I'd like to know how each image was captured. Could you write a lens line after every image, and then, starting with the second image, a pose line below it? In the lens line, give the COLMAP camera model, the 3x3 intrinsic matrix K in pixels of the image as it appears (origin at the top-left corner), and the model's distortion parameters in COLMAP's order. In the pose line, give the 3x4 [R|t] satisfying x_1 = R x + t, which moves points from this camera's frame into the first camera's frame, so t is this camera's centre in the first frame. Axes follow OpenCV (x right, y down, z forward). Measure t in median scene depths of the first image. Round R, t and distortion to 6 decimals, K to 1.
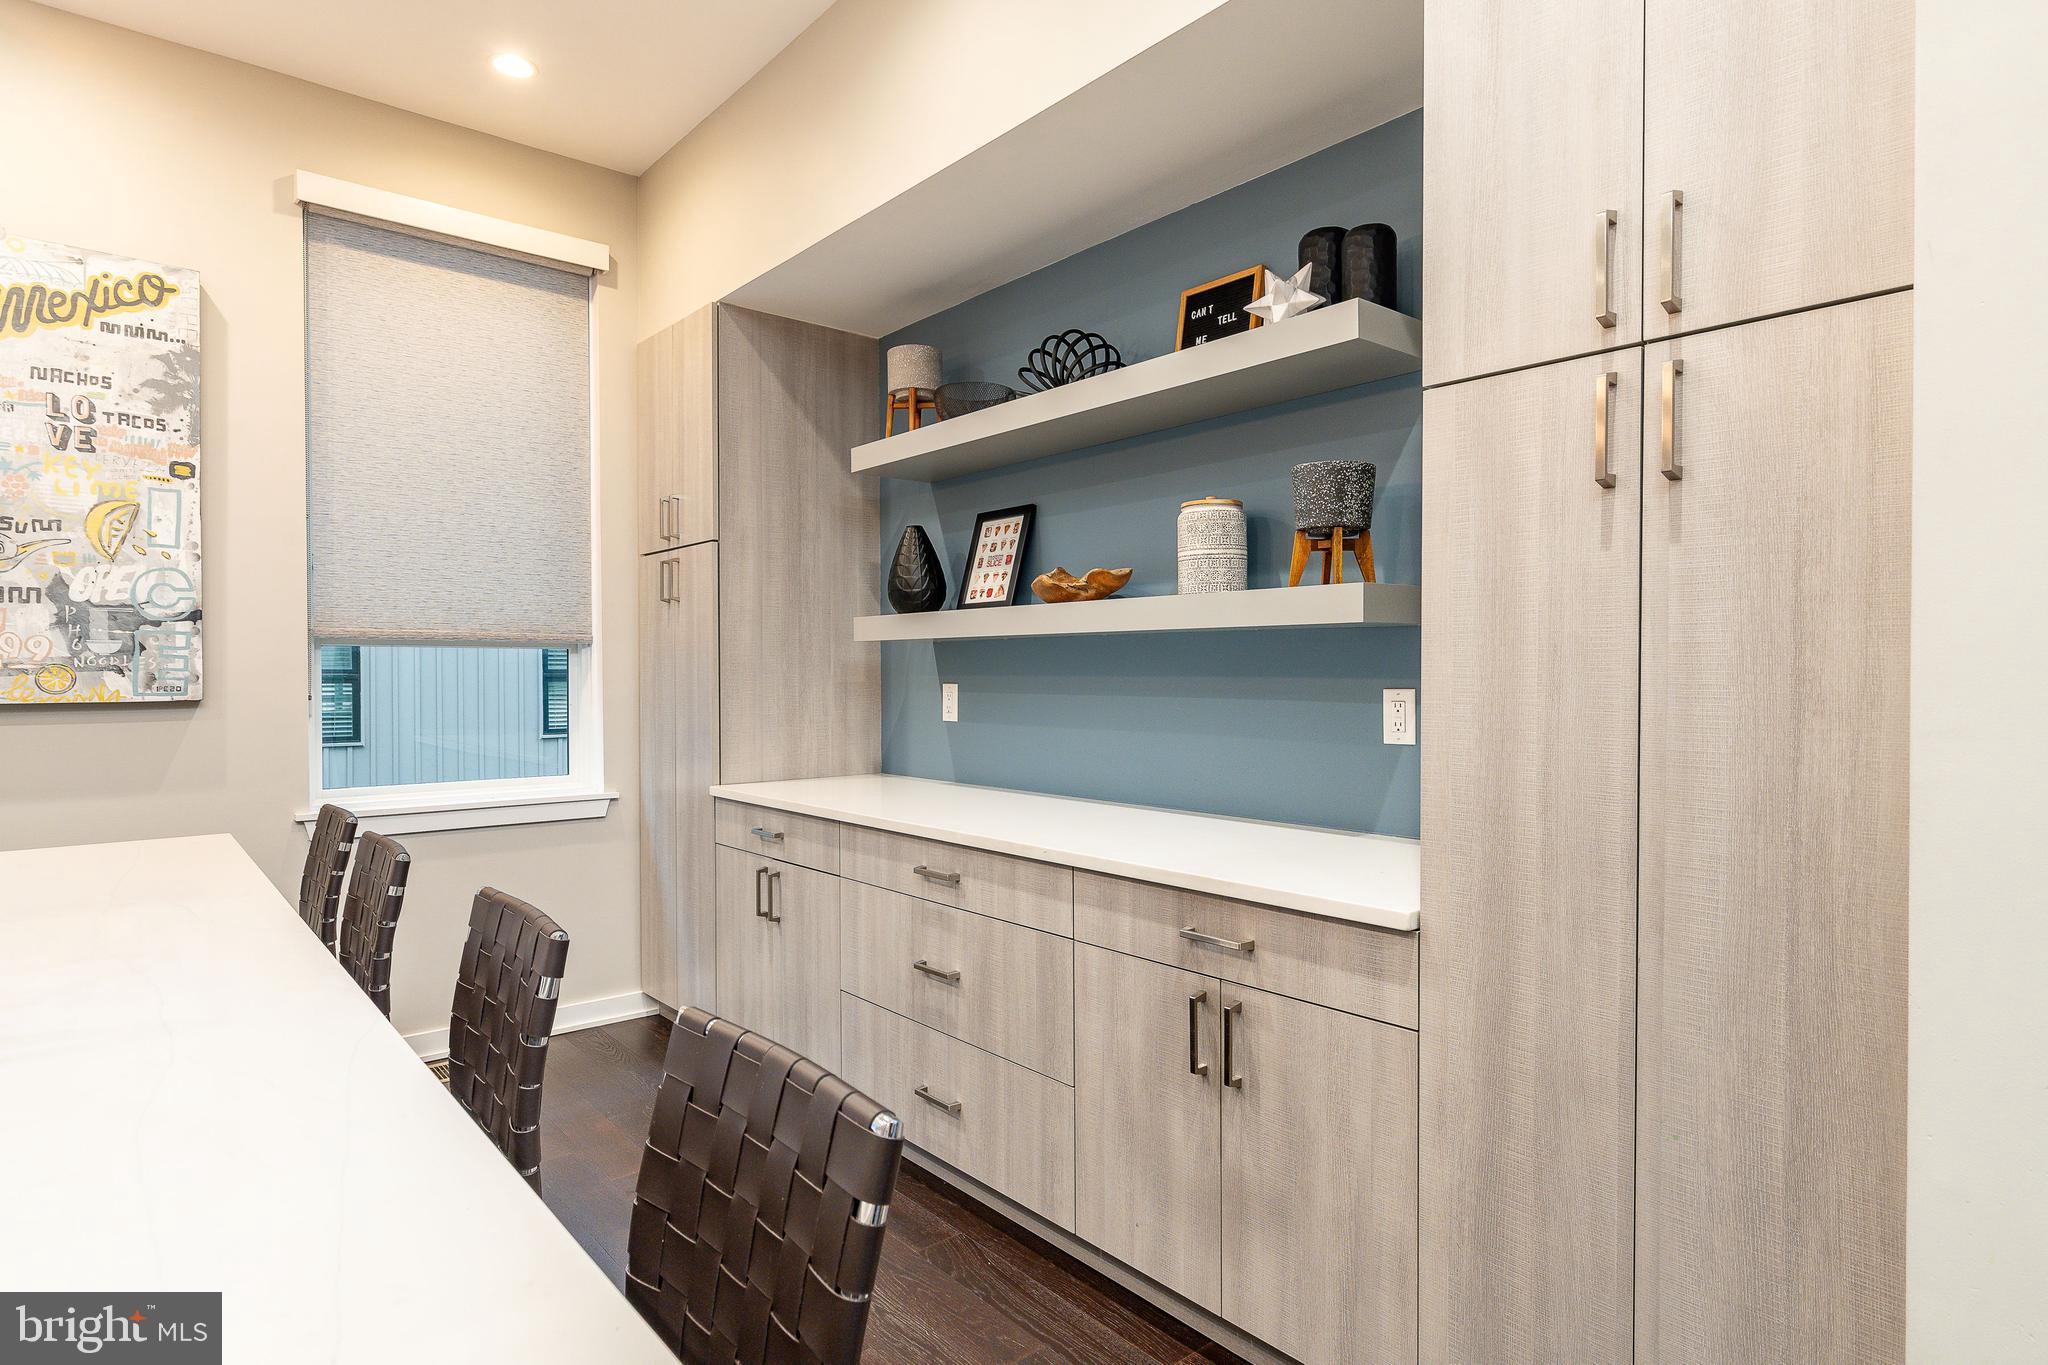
lens RADIAL K [[1109.6, 0, 1036.0], [0, 1109.6, 683.8], [0, 0, 1]] dist [-0.006304, 0.004106]
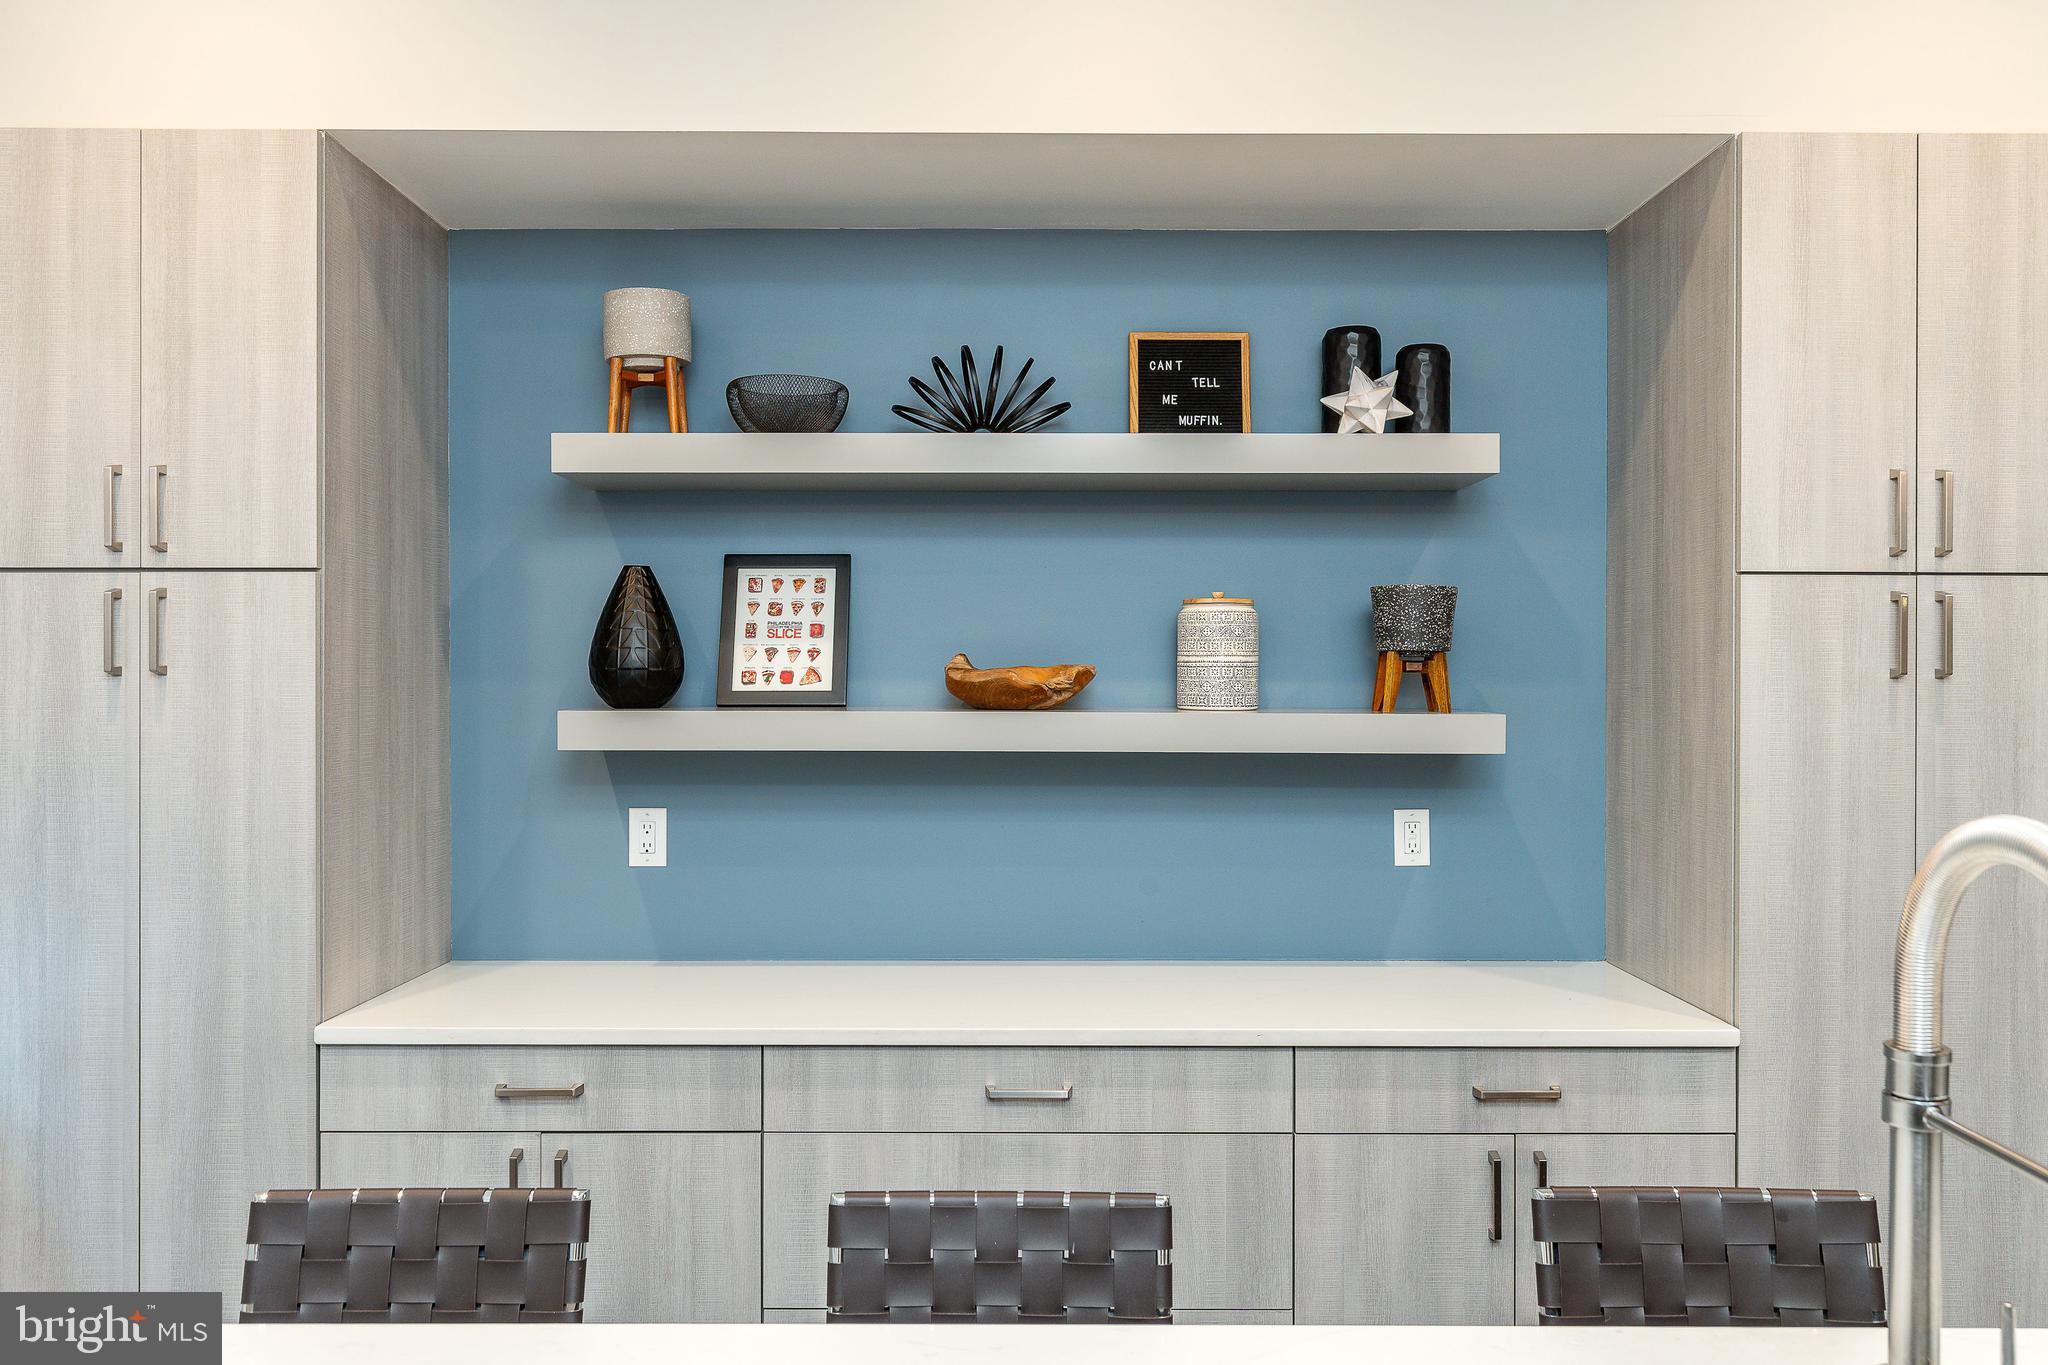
lens RADIAL K [[1579.4, 0, 1062.8], [0, 1579.4, 679.3], [0, 0, 1]] dist [0.000804, 0.002438]
pose [[0.640319, 0.008395, 0.768063, -0.727222], [0.002459, 0.999913, -0.012979, -0.072211], [-0.768105, 0.010200, 0.640243, 0.261853]]
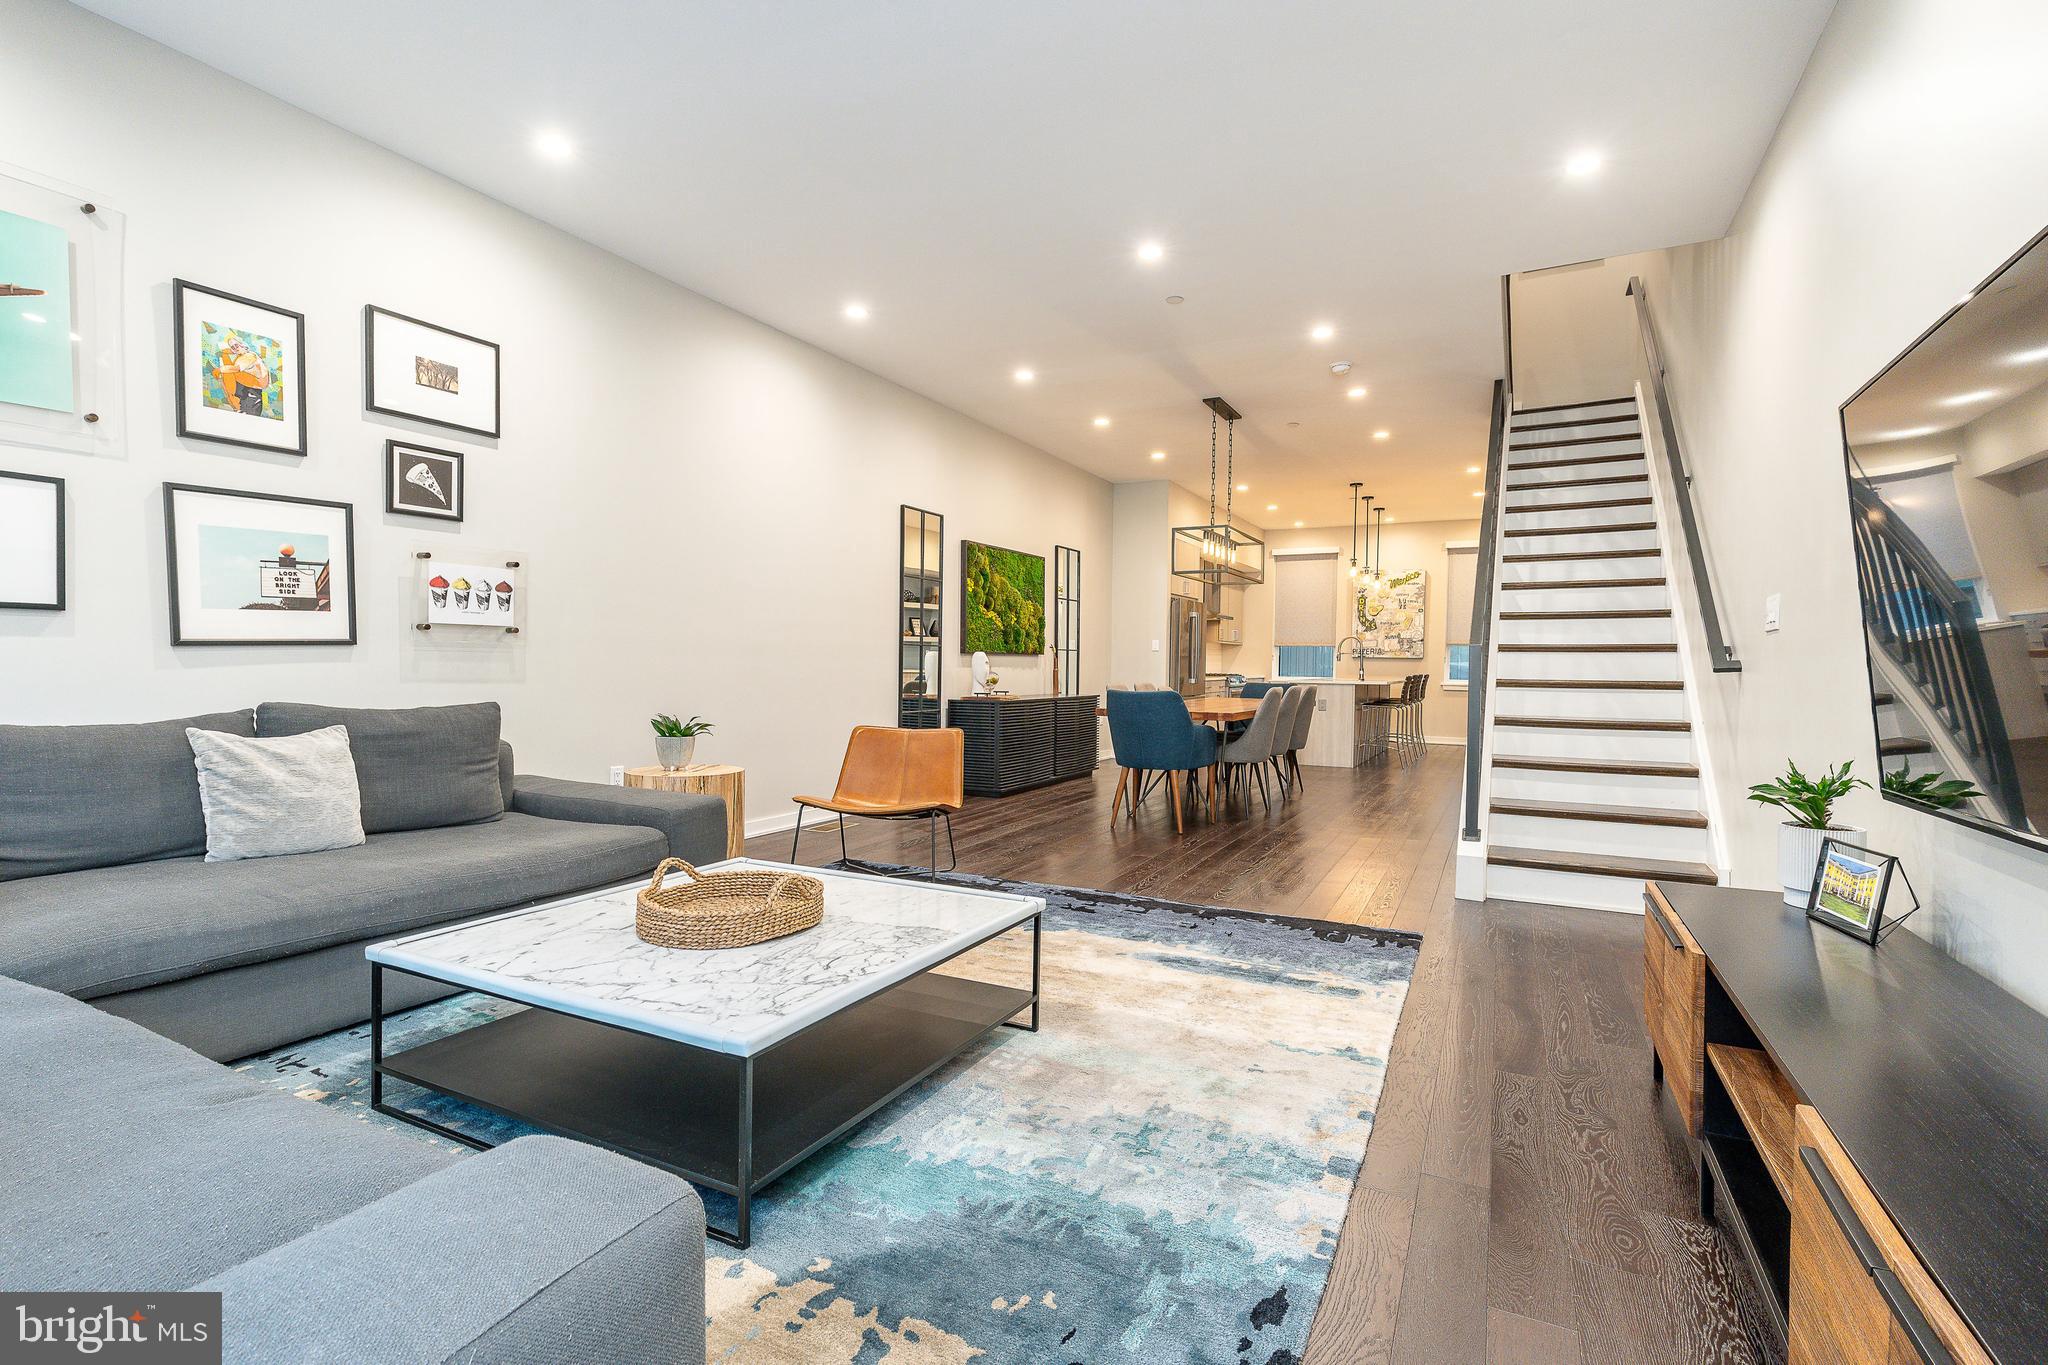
lens RADIAL K [[919.0, 0, 967.7], [0, 919.0, 675.3], [0, 0, 1]] dist [0.010477, -0.001850]
pose [[0.307617, 0.015864, -0.951378, 2.419177], [-0.023379, 0.999685, 0.009110, 0.099780], [0.951223, 0.019440, 0.307891, -2.088047]]
